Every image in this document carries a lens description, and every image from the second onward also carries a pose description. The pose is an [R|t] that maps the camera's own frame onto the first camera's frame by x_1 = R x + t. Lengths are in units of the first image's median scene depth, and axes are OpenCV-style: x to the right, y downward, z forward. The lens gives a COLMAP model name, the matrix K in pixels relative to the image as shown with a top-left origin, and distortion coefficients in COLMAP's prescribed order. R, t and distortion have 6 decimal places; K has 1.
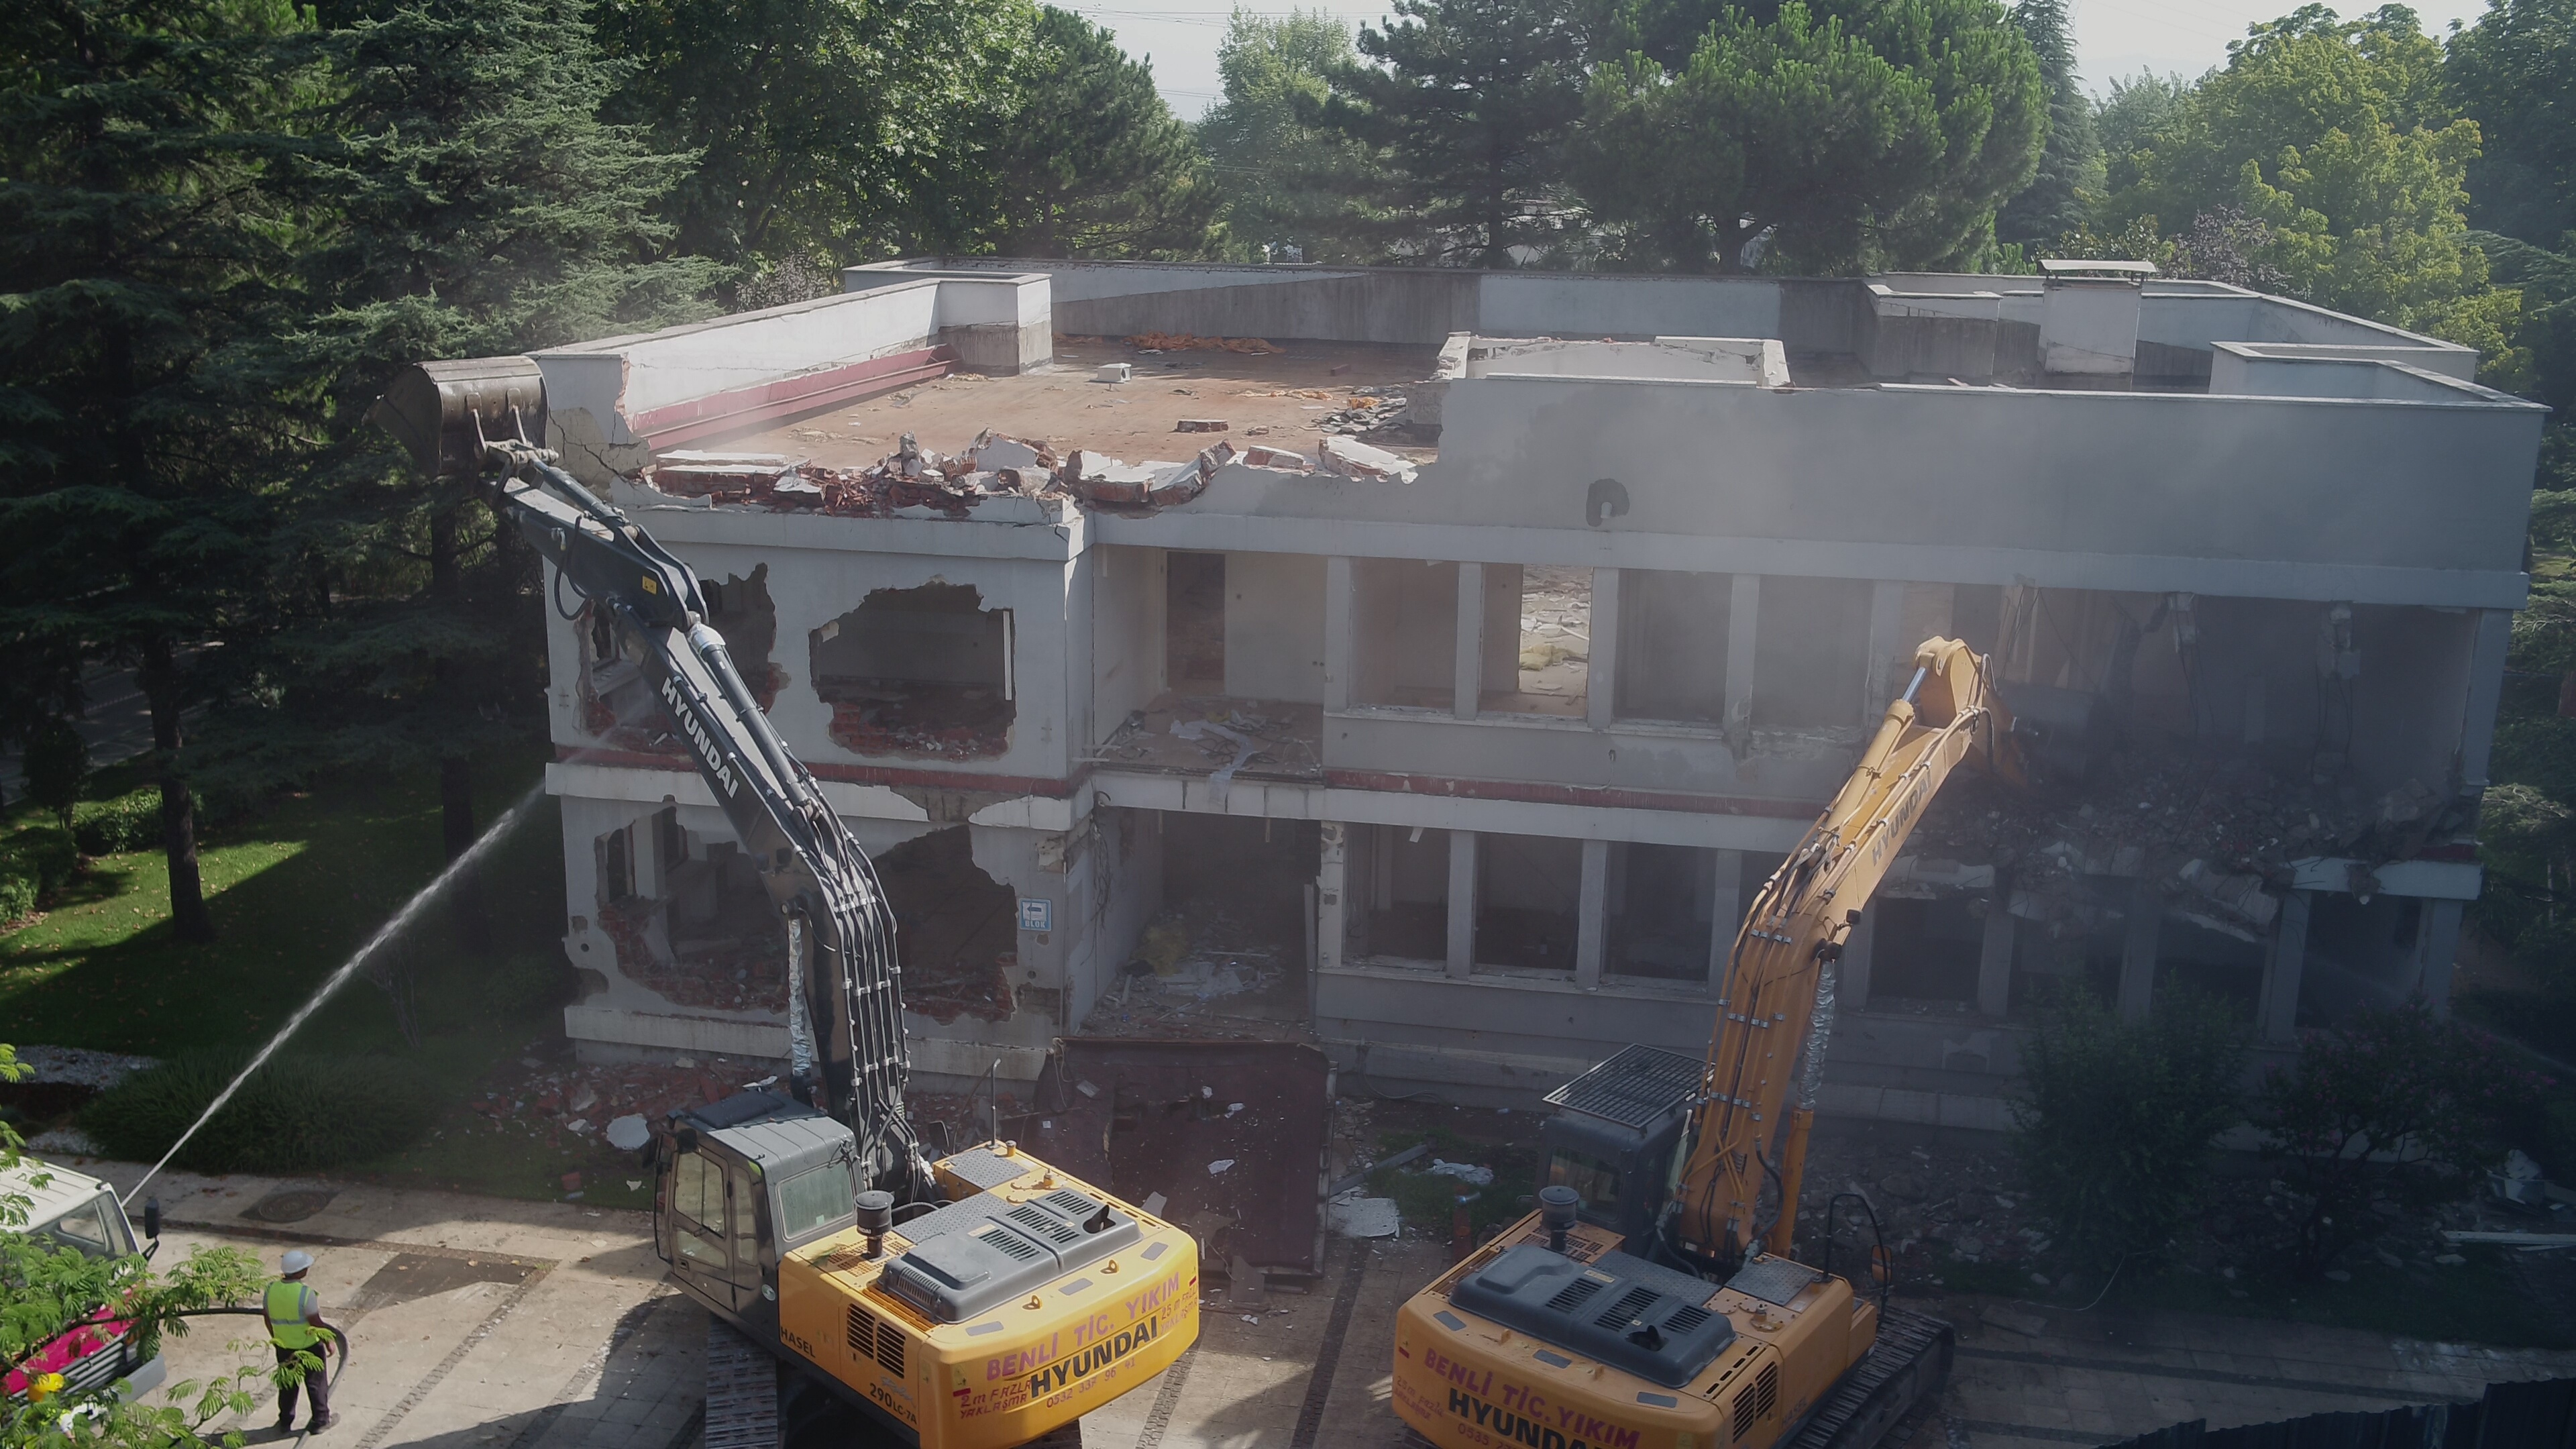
lens RADIAL K [[2239.5, 0, 1288.0], [0, 2239.5, 724.5], [0, 0, 1]] dist [0.008406, -0.003550]
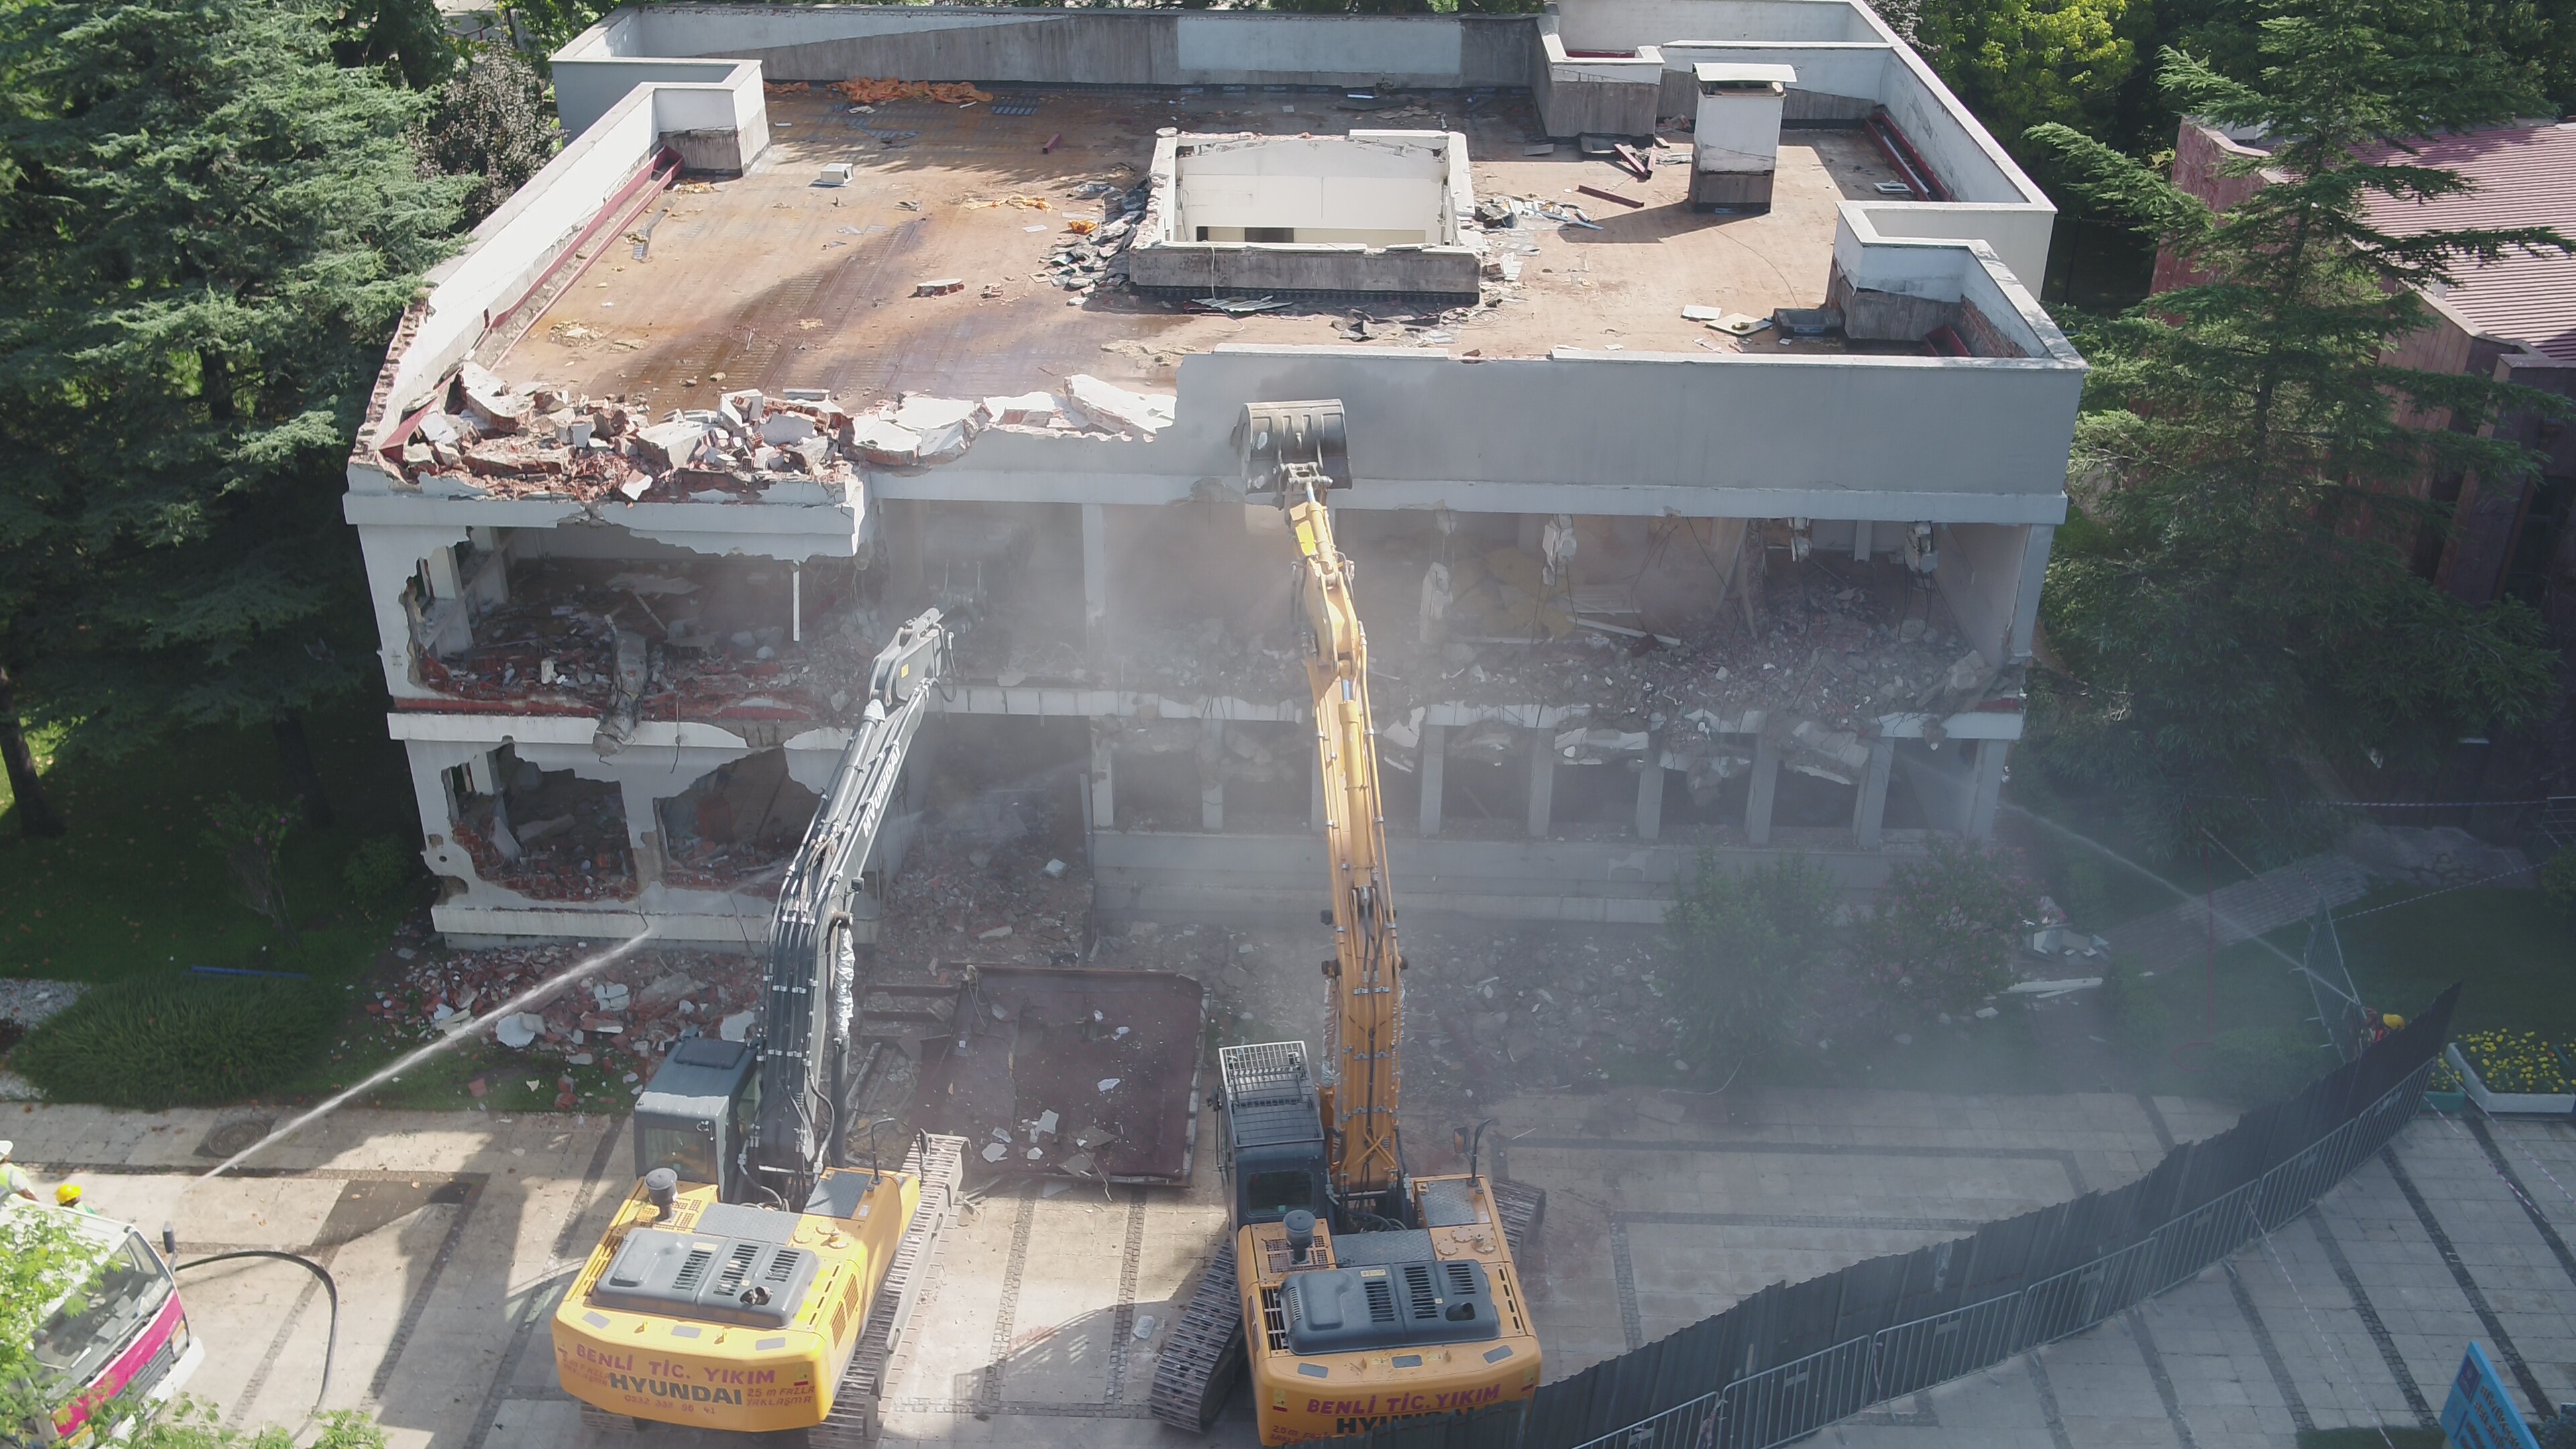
lens RADIAL K [[2239.5, 0, 1288.0], [0, 2239.5, 724.5], [0, 0, 1]] dist [0.008406, -0.003550]
pose [[0.989261, -0.077673, 0.123815, -0.028959], [0.043138, 0.964532, 0.260416, -0.263029], [-0.139651, -0.252278, 0.957525, -0.136574]]
